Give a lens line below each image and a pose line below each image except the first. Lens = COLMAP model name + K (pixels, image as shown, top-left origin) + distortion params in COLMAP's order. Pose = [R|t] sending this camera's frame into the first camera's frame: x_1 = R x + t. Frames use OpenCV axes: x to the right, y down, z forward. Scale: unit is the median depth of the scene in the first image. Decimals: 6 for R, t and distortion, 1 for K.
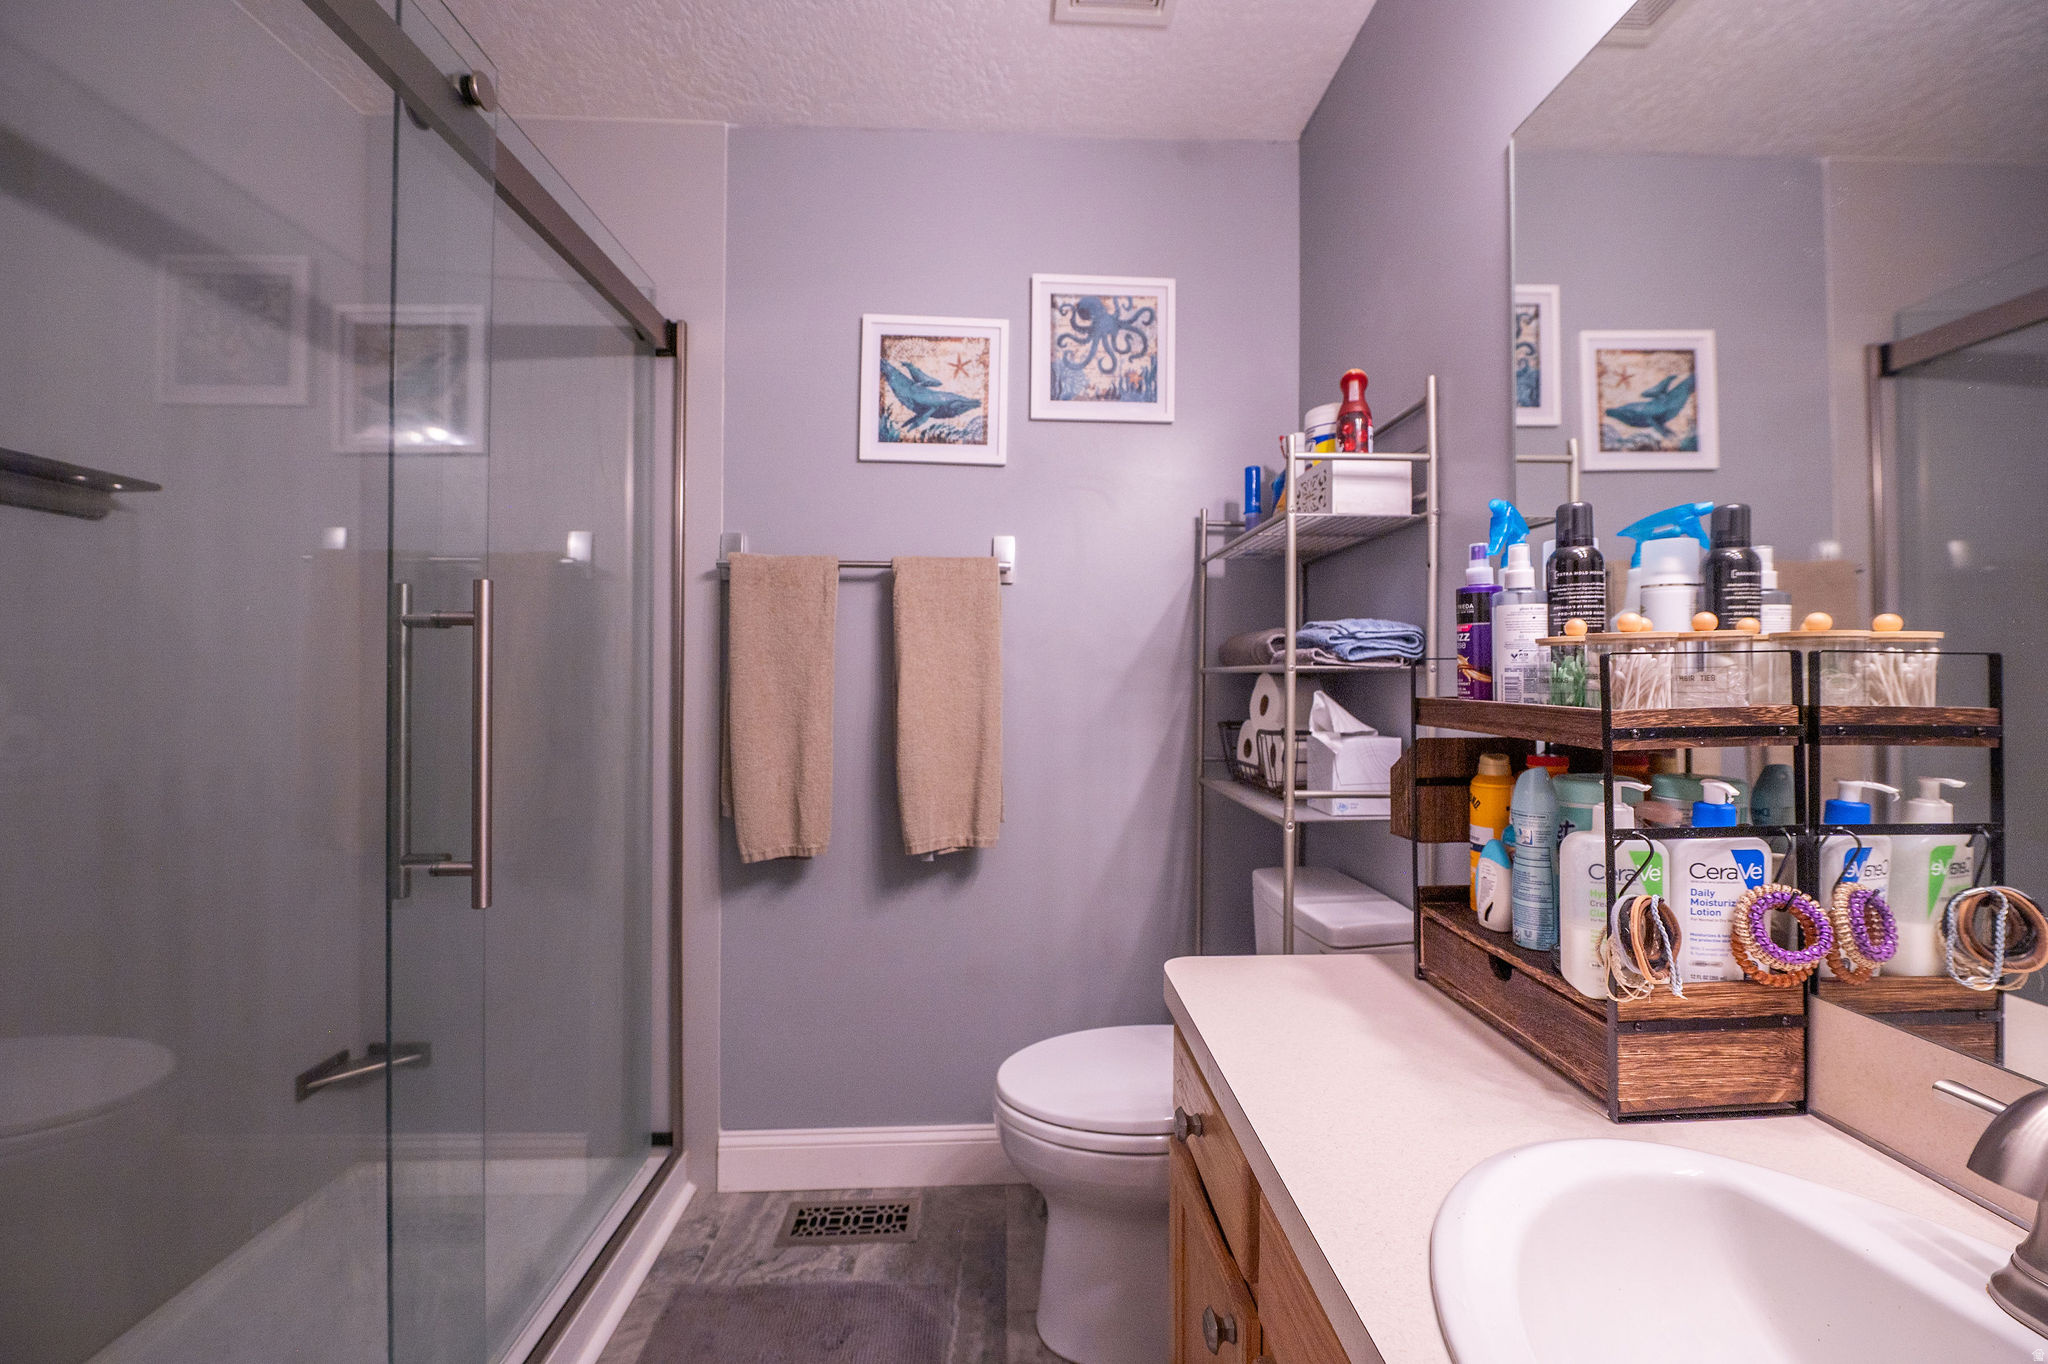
lens RADIAL K [[814.3, 0, 1027.7], [0, 814.3, 676.0], [0, 0, 1]] dist [-0.010481, -0.000199]
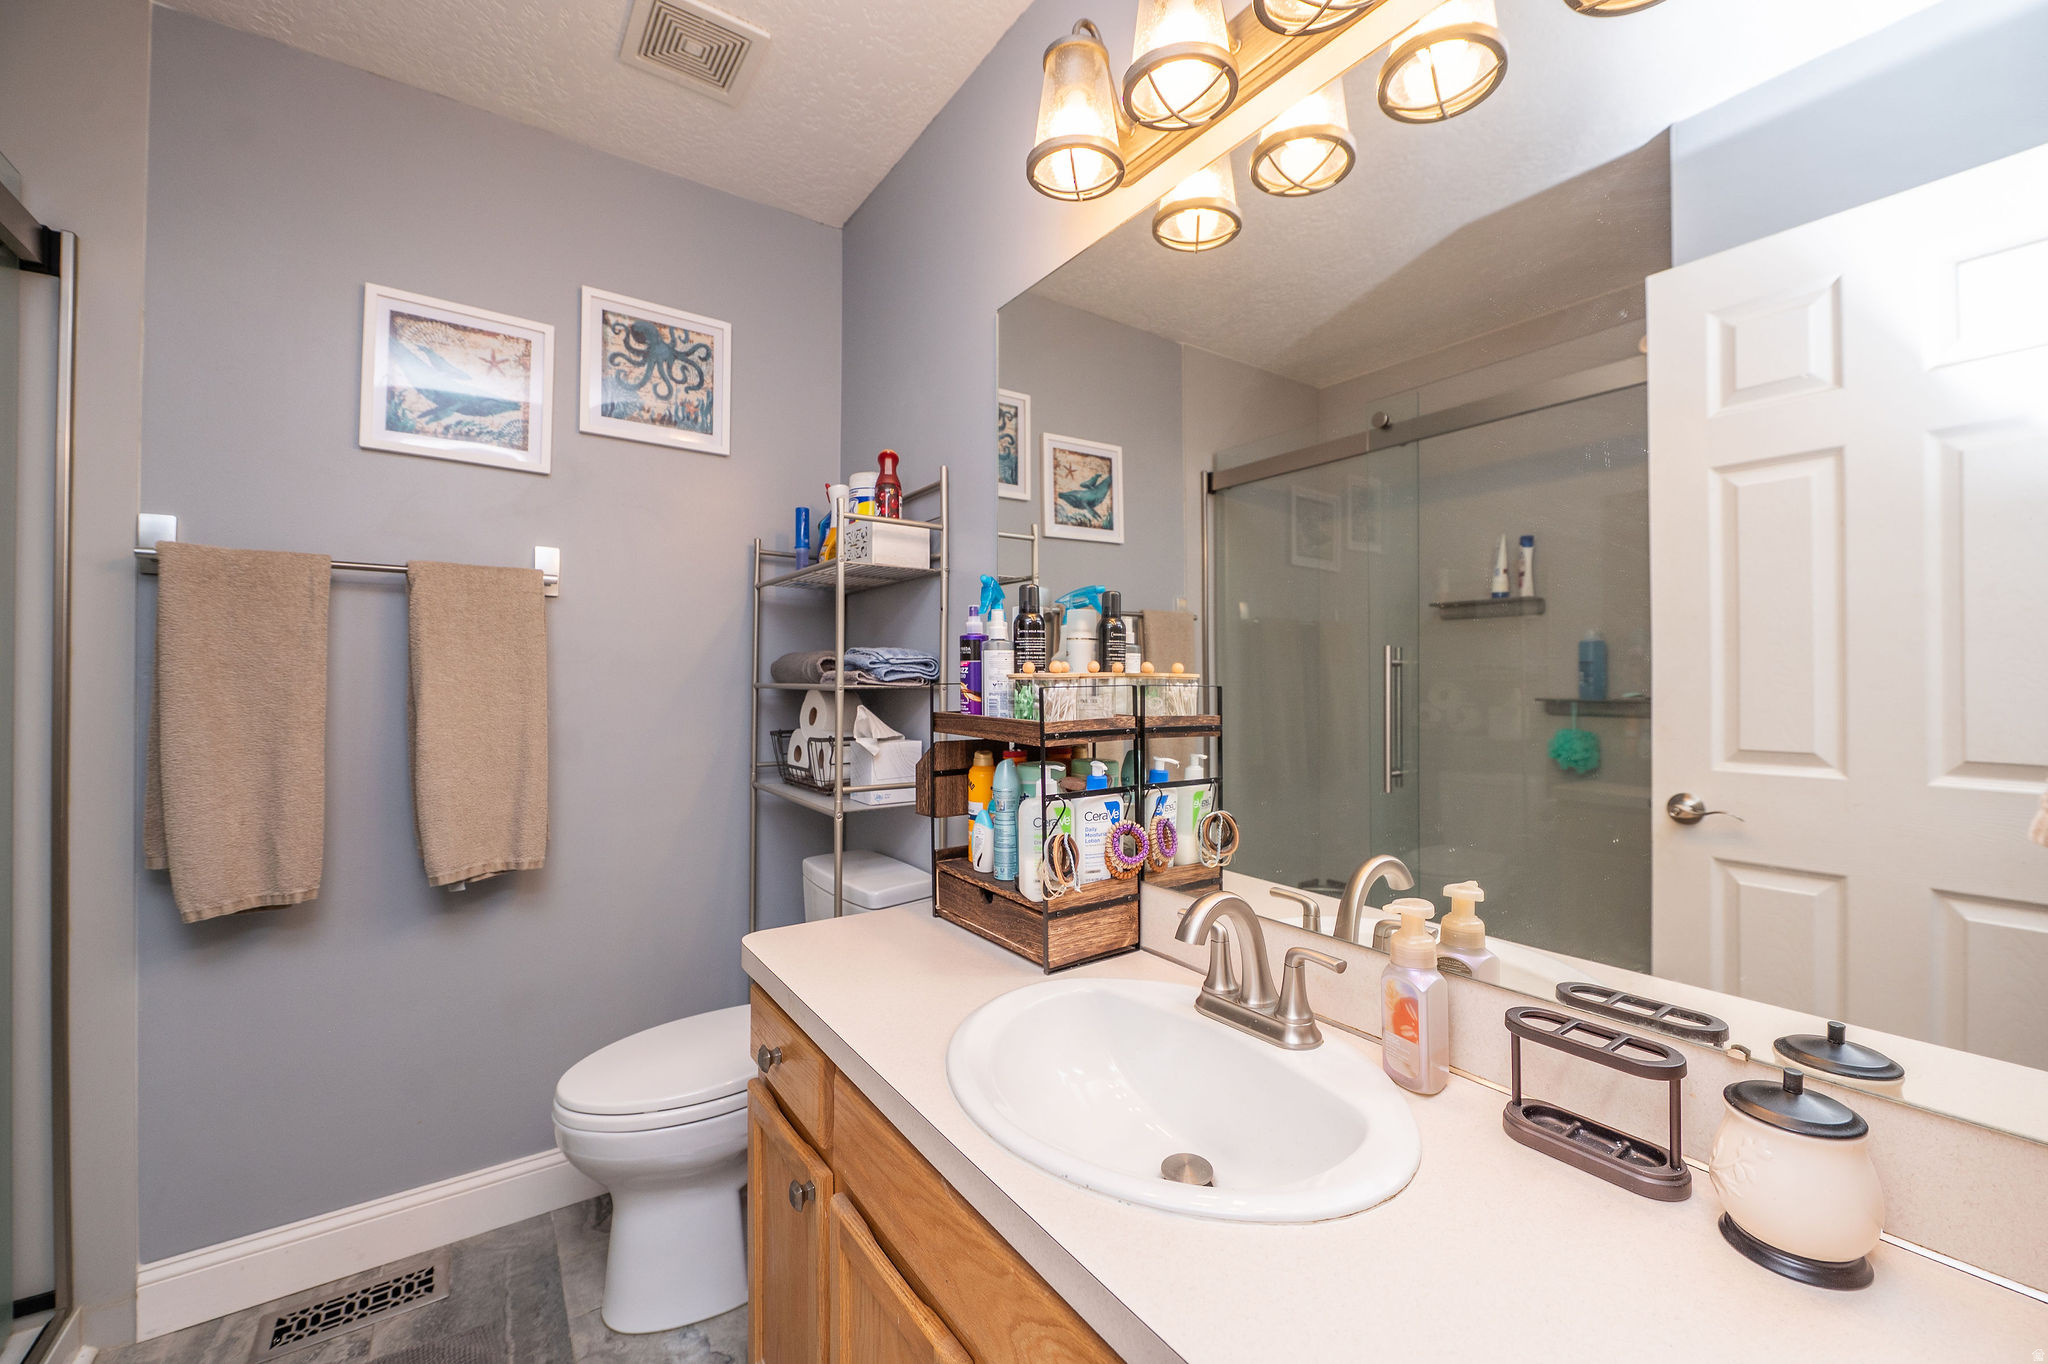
lens RADIAL K [[814.3, 0, 1027.7], [0, 814.3, 676.0], [0, 0, 1]] dist [-0.010481, -0.000199]
pose [[0.843105, 0.003392, 0.537738, -0.092191], [-0.001847, 0.999992, -0.003412, -0.021898], [-0.537745, 0.001884, 0.843105, -0.176722]]
